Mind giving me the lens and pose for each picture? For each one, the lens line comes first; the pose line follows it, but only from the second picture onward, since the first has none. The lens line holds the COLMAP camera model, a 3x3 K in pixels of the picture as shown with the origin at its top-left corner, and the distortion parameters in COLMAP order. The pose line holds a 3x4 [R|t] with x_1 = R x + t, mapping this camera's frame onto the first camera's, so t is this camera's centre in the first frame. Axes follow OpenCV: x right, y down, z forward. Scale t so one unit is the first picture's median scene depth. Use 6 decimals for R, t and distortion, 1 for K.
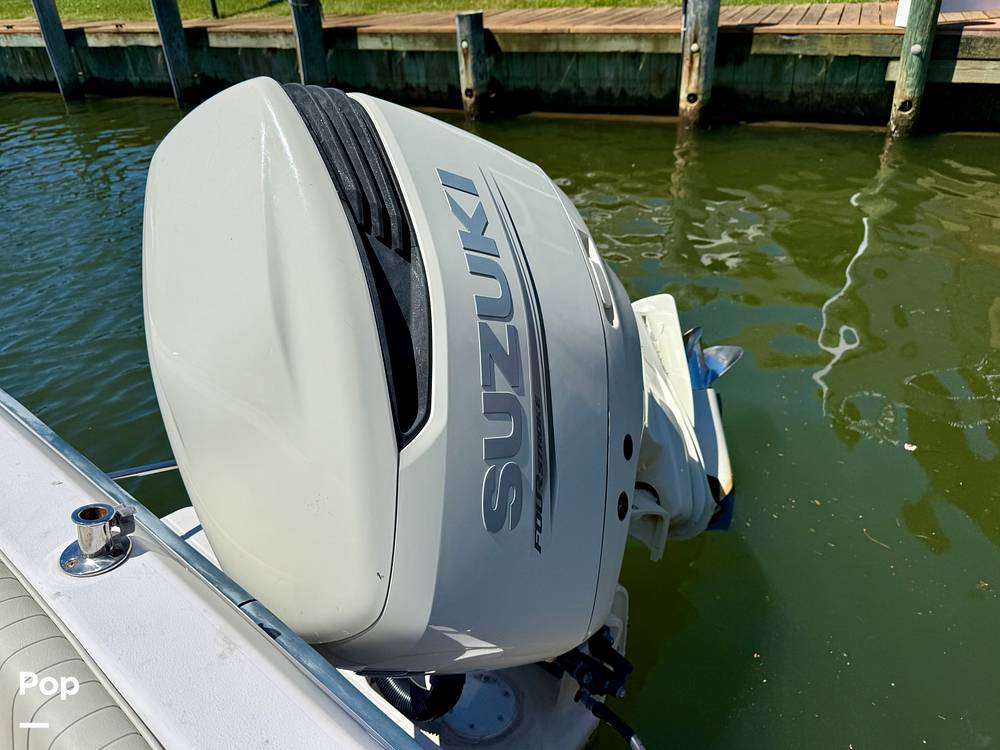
lens RADIAL K [[753.1, 0, 500.0], [0, 753.1, 375.0], [0, 0, 1]] dist [0.003740, 0.001731]
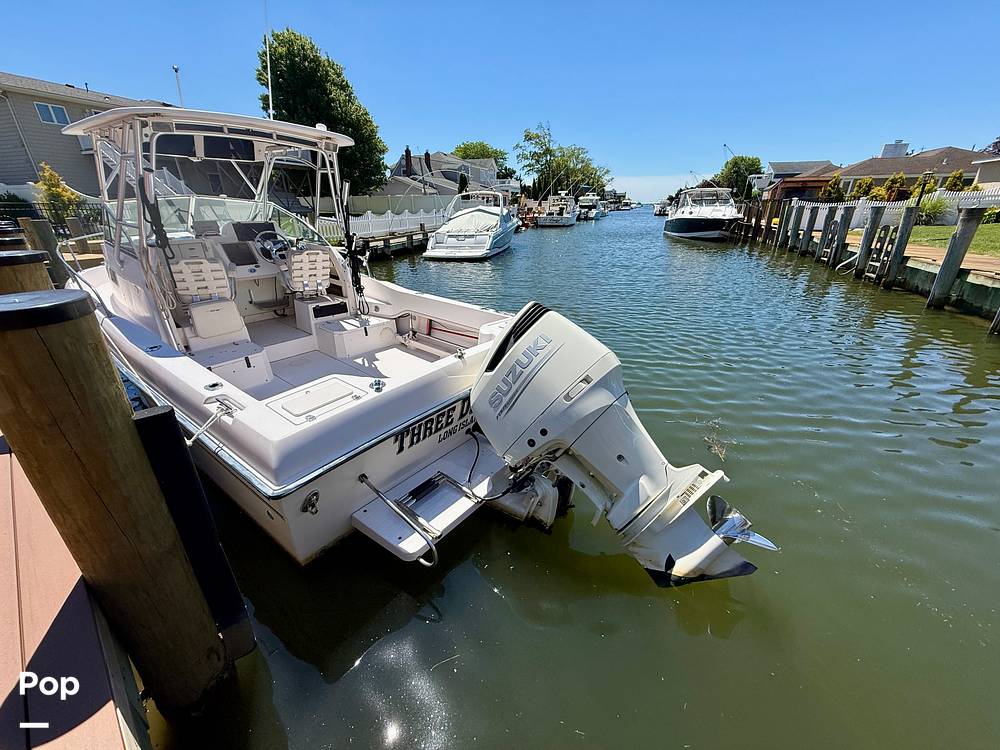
lens RADIAL K [[408.1, 0, 500.0], [0, 408.1, 375.0], [0, 0, 1]] dist [0.004313, 0.000248]
pose [[0.039554, 0.430533, -0.901708, 0.314591], [-0.503485, 0.788069, 0.354189, -0.120166], [0.863098, 0.439987, 0.247938, 0.060063]]
